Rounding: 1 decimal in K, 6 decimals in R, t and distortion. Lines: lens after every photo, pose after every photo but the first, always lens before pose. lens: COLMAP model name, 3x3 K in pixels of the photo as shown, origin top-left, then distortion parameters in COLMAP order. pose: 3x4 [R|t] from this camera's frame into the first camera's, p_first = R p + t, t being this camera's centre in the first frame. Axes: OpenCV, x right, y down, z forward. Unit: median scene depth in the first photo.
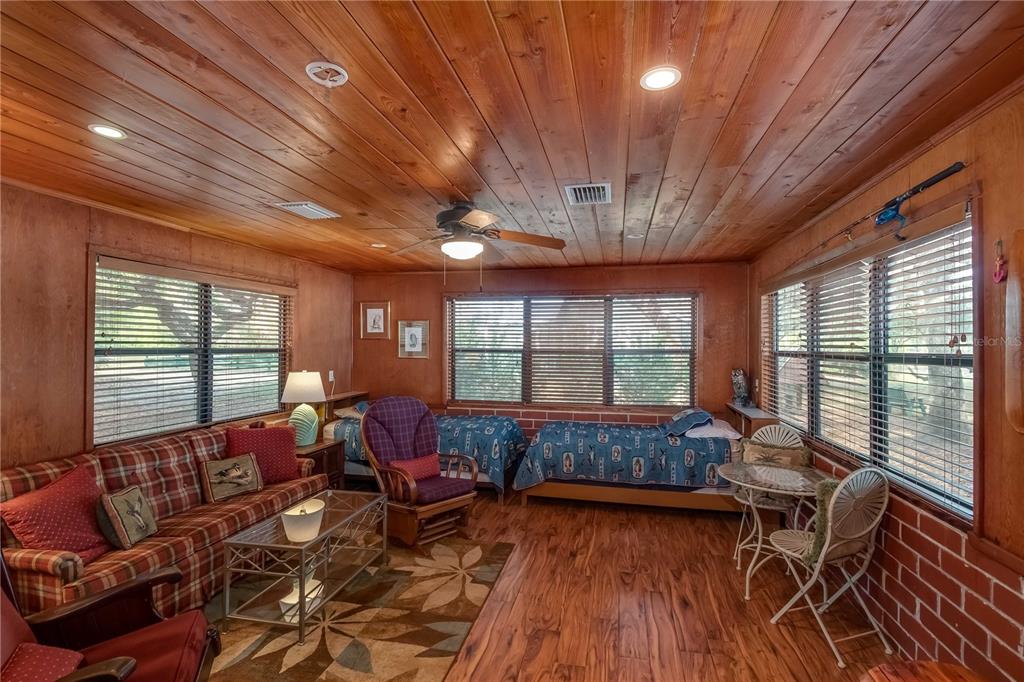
lens RADIAL K [[490.2, 0, 512.0], [0, 490.2, 341.0], [0, 0, 1]] dist [0.037562, -0.000637]
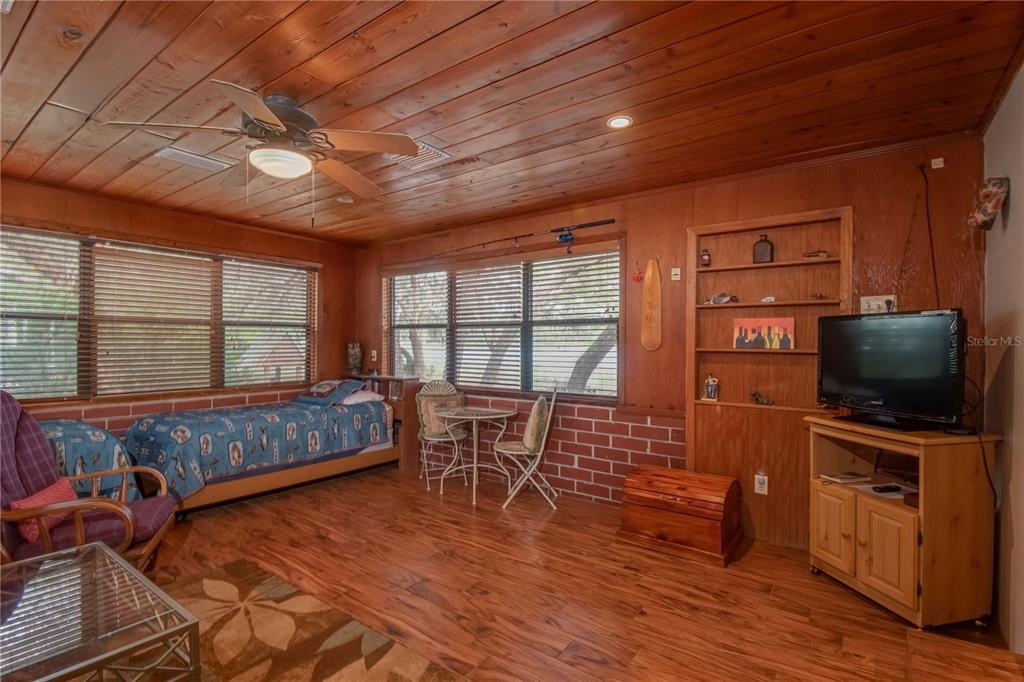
lens RADIAL K [[490.2, 0, 512.0], [0, 490.2, 341.0], [0, 0, 1]] dist [0.037562, -0.000637]
pose [[0.410093, 0.004413, 0.912033, -0.490409], [-0.013202, 0.999912, 0.001098, 0.058941], [-0.911948, -0.012491, 0.410115, 0.273340]]
